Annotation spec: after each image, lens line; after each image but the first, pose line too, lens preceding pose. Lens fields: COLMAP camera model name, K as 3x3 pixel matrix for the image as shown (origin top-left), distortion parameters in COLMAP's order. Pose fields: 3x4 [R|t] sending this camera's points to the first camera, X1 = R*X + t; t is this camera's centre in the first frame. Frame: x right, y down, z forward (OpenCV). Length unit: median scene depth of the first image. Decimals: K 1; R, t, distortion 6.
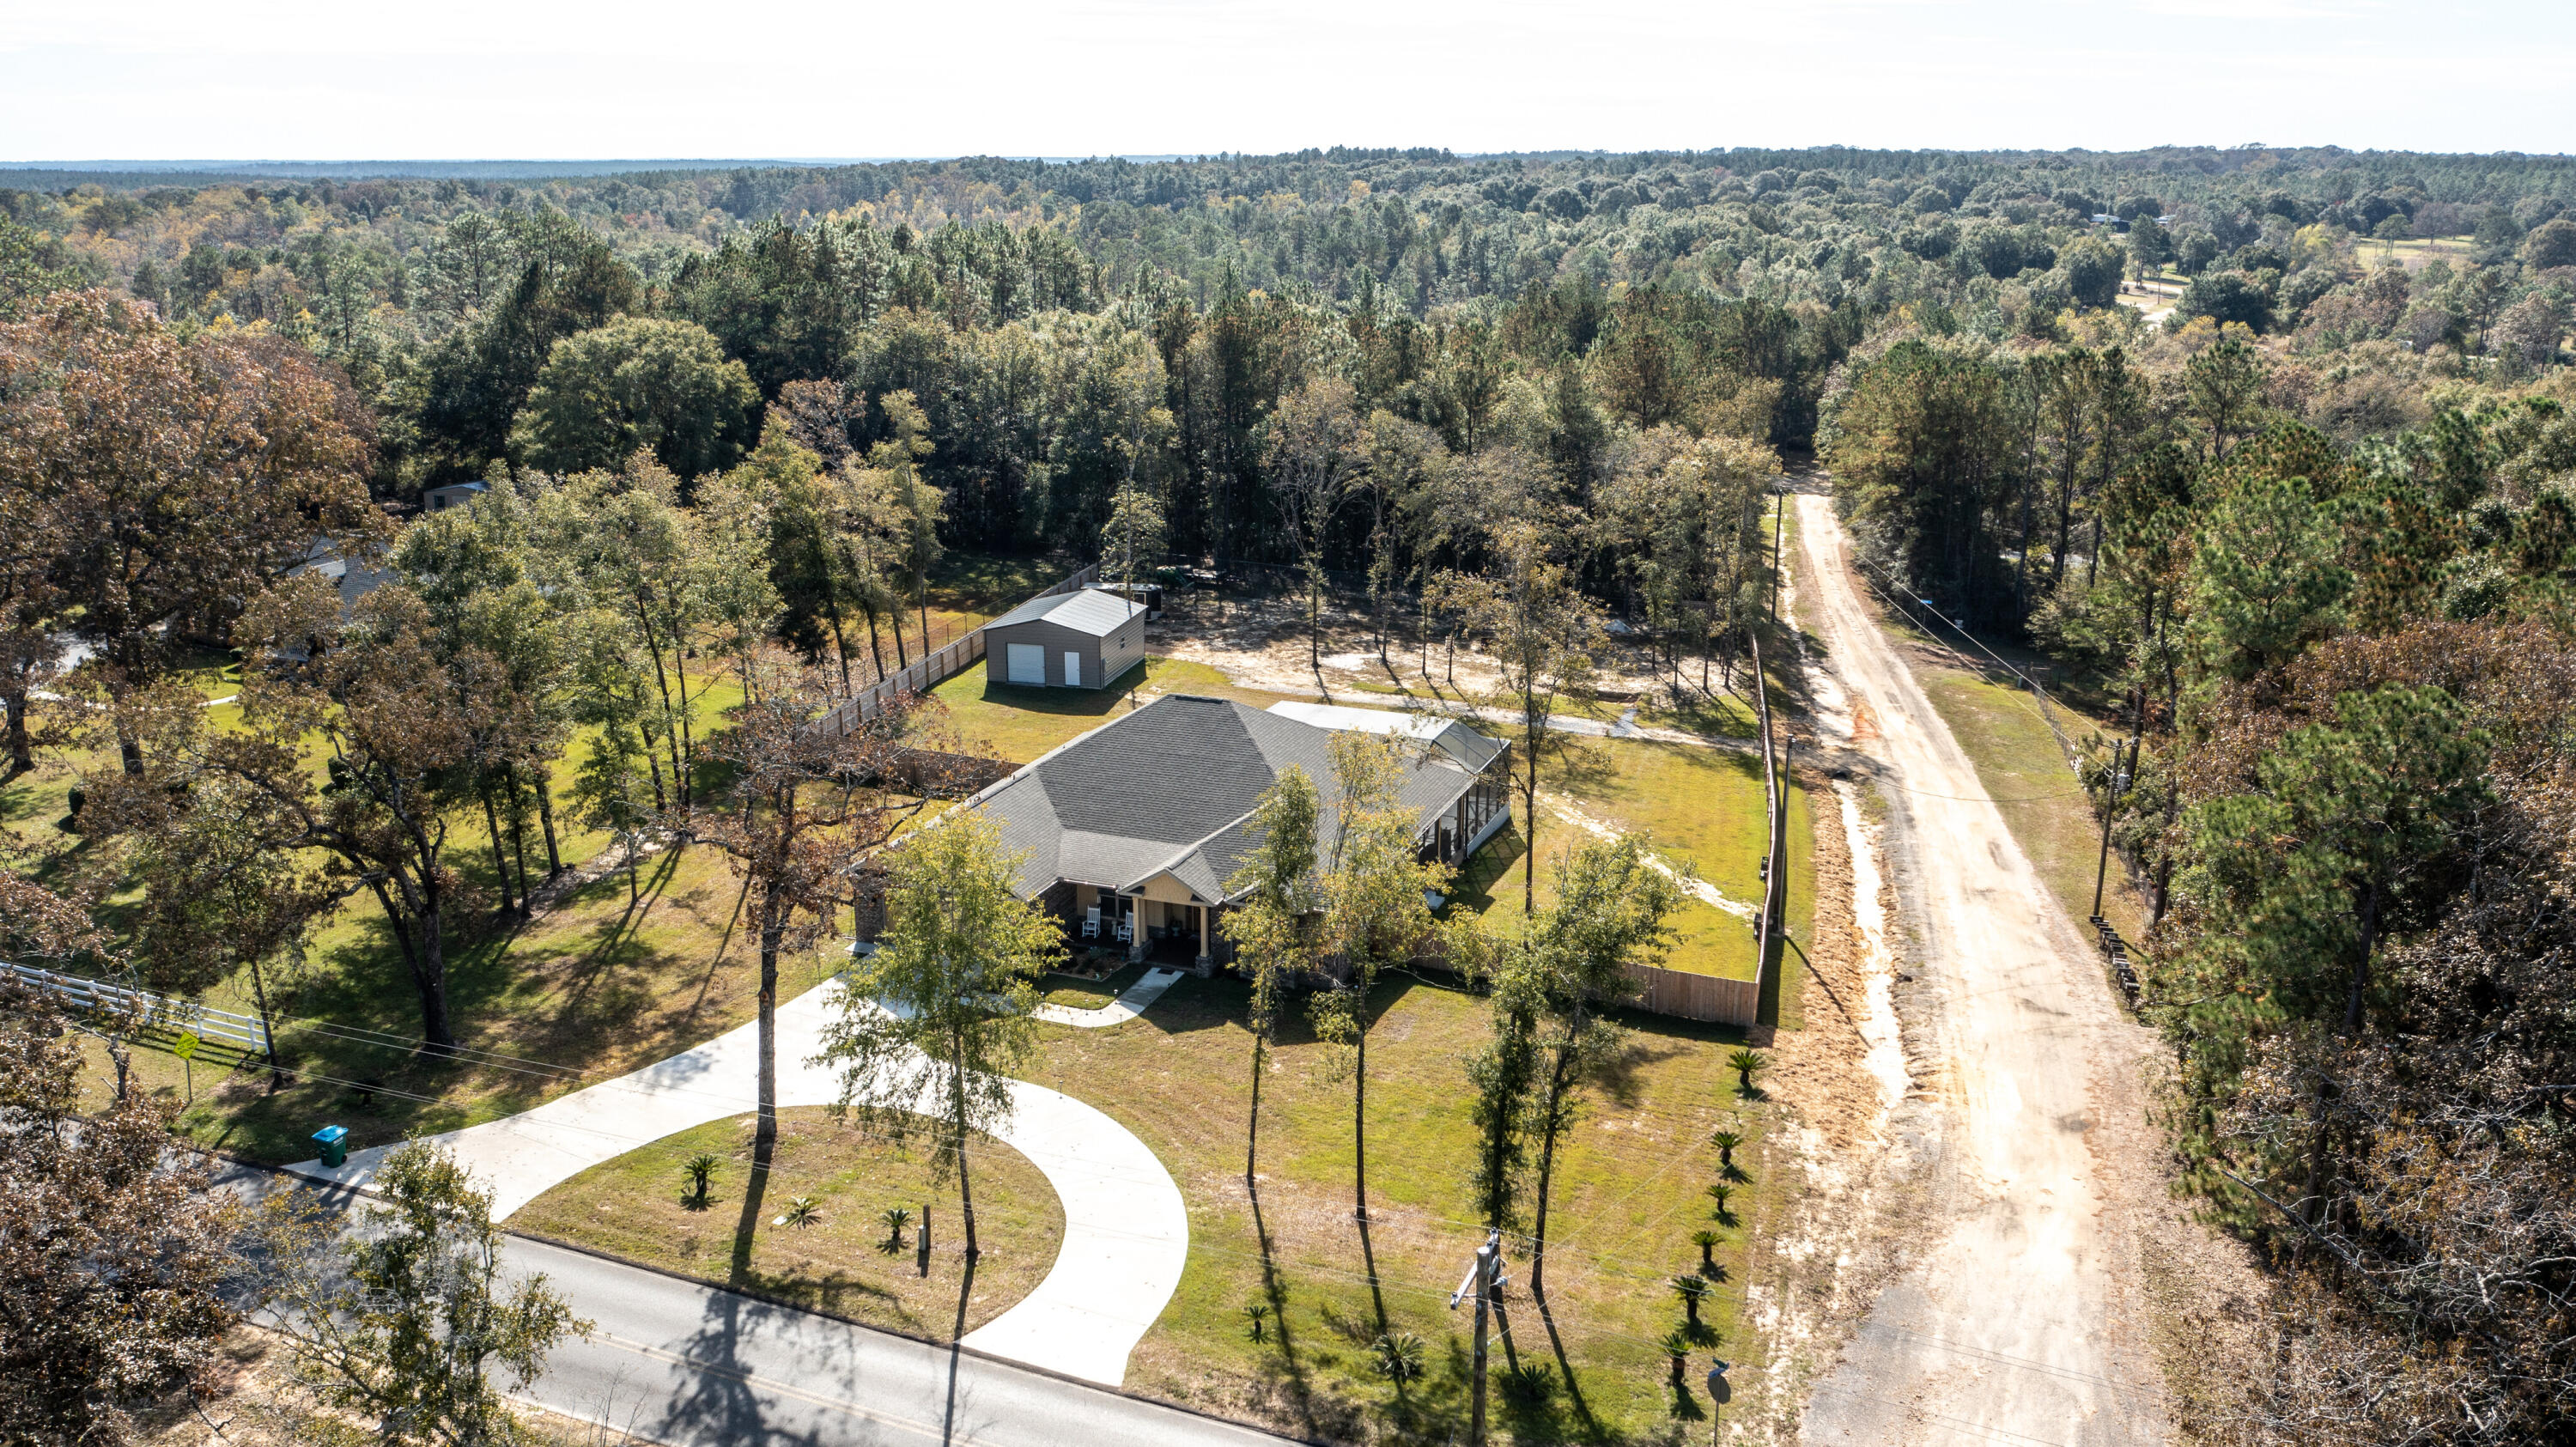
lens RADIAL K [[2024.9, 0, 1283.0], [0, 2024.9, 734.8], [0, 0, 1]] dist [-0.021341, 0.002514]
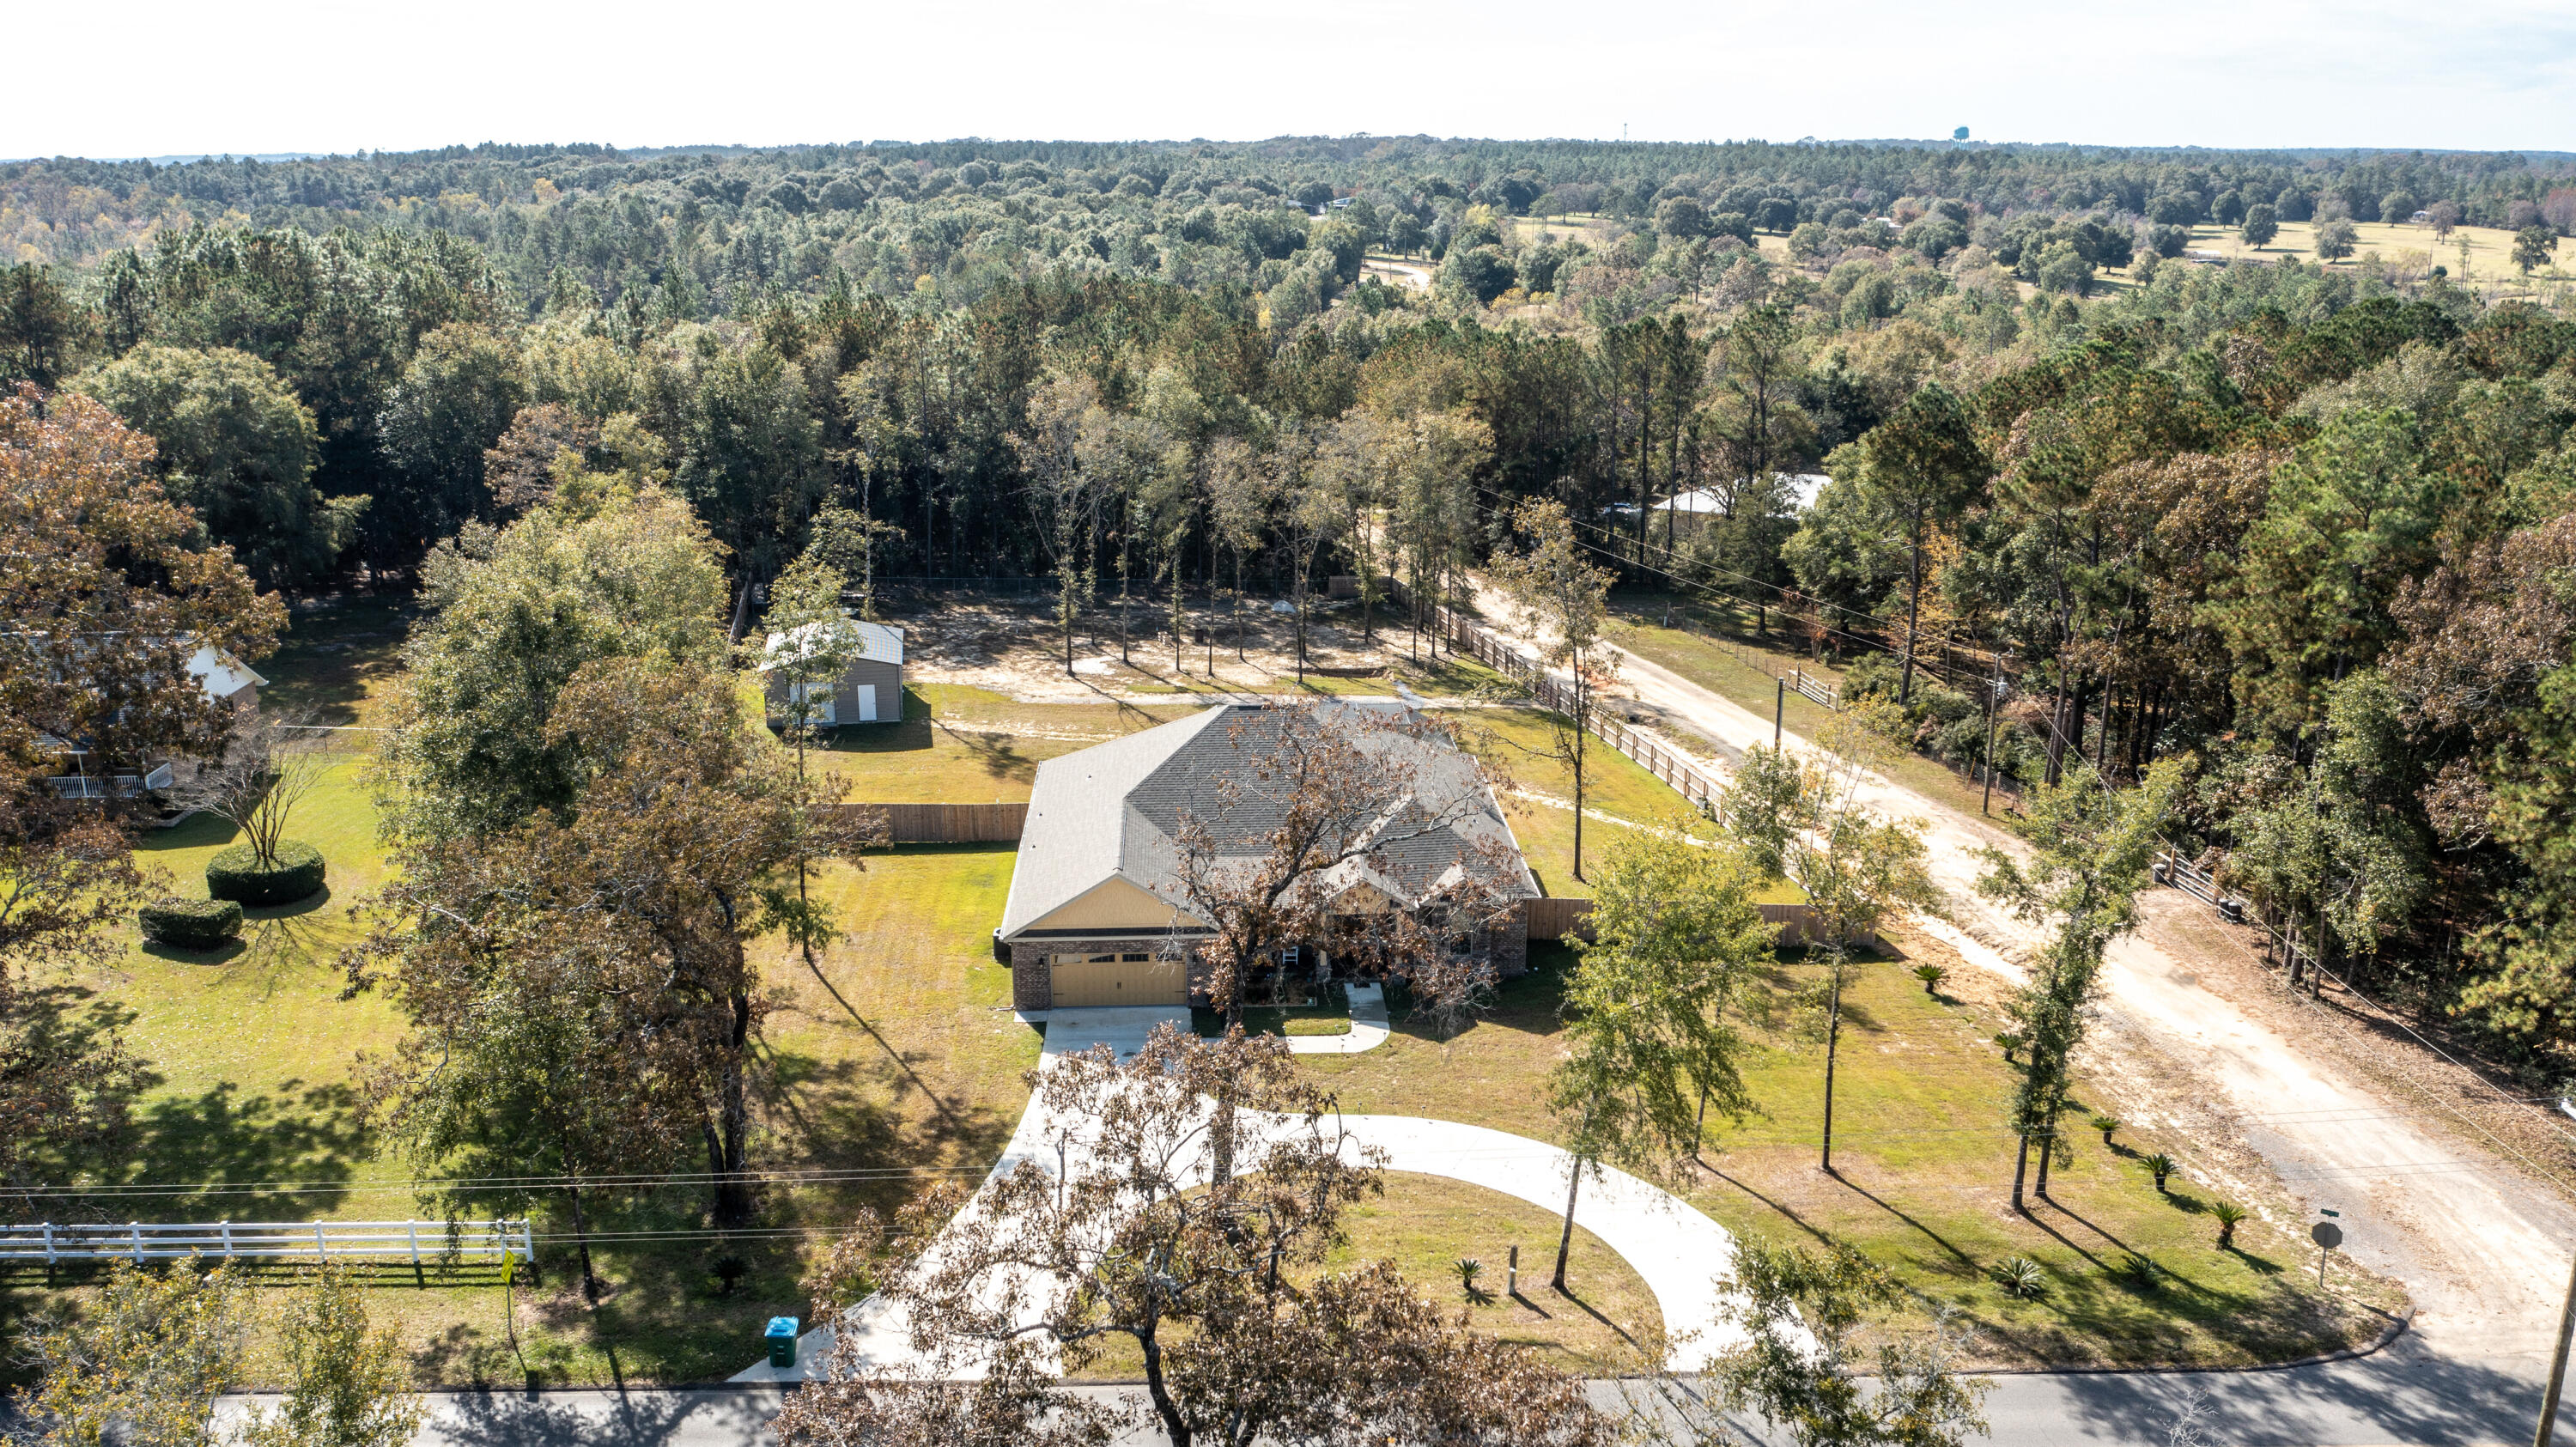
lens RADIAL K [[2024.9, 0, 1287.6], [0, 2024.9, 720.0], [0, 0, 1]] dist [-0.021341, 0.002514]
pose [[0.914693, -0.114141, 0.387695, -0.287452], [0.115610, 0.993101, 0.019619, -0.020802], [-0.387260, 0.026876, 0.921579, 0.075061]]
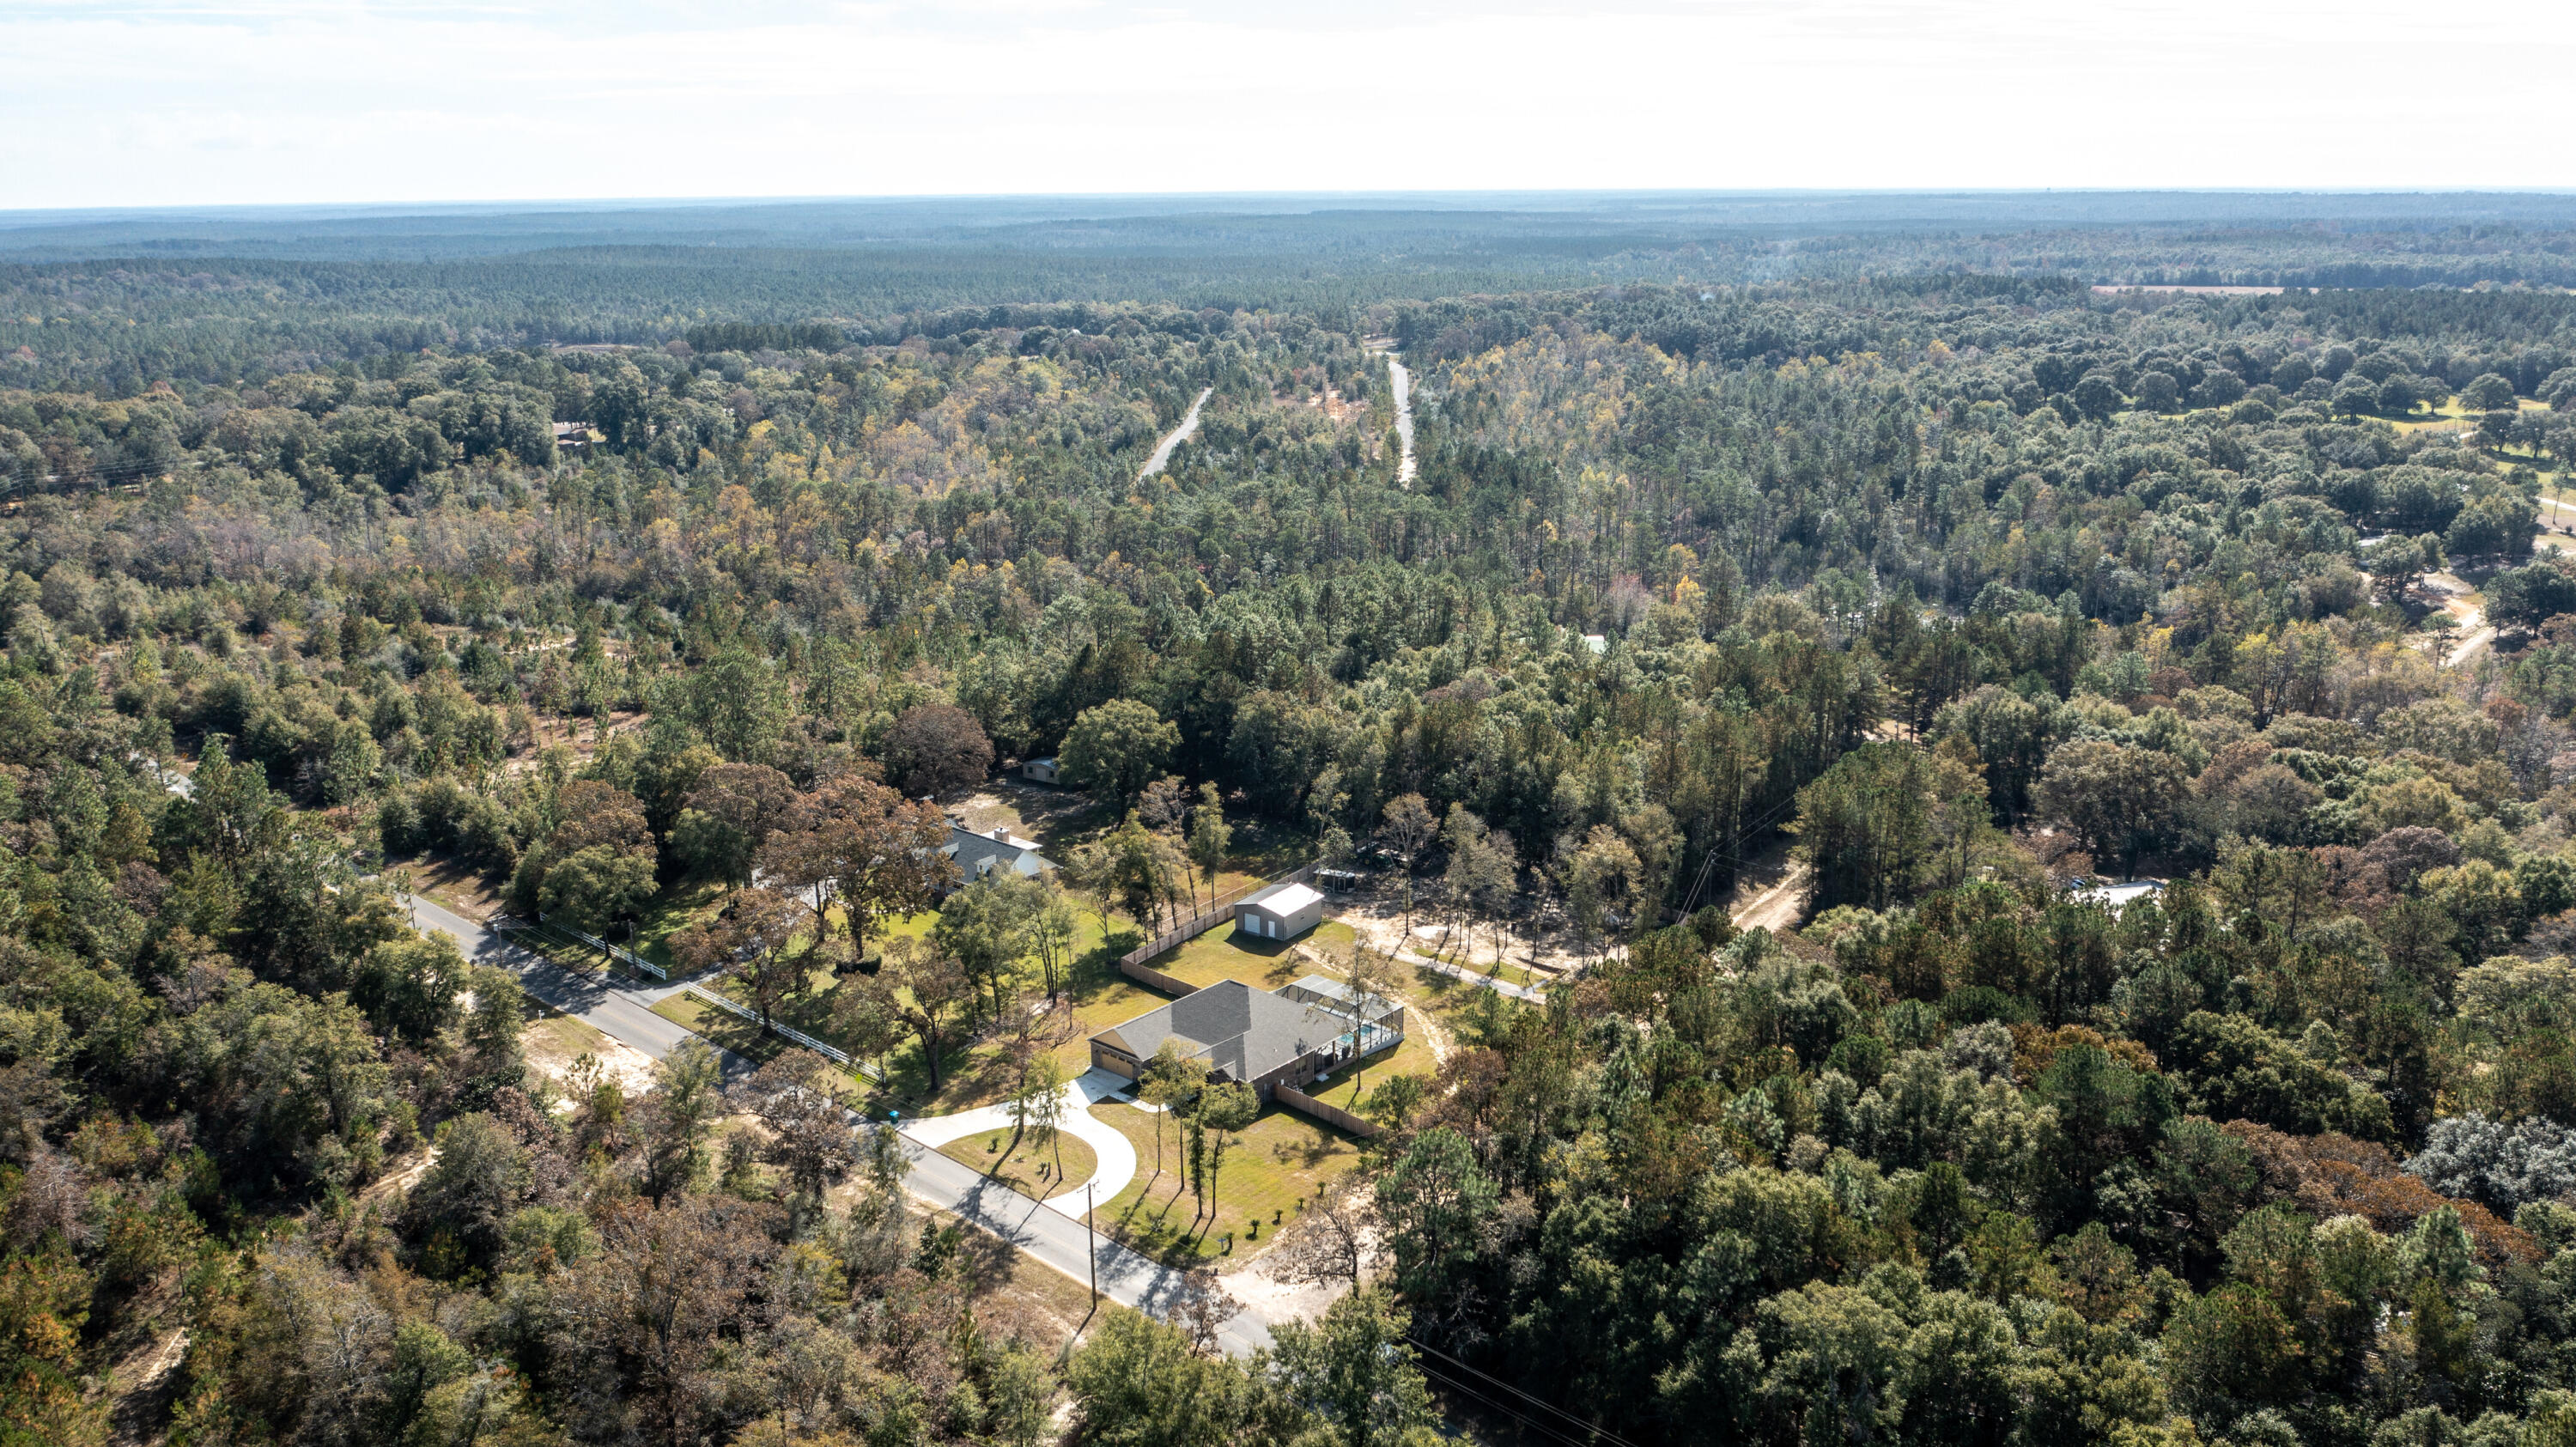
lens RADIAL K [[2024.9, 0, 1291.8], [0, 2024.9, 720.3], [0, 0, 1]] dist [-0.021341, 0.002514]
pose [[0.940795, 0.082546, -0.328773, 0.572842], [-0.088914, 0.996030, -0.004357, -0.236323], [0.327108, 0.033331, 0.944399, -0.939084]]
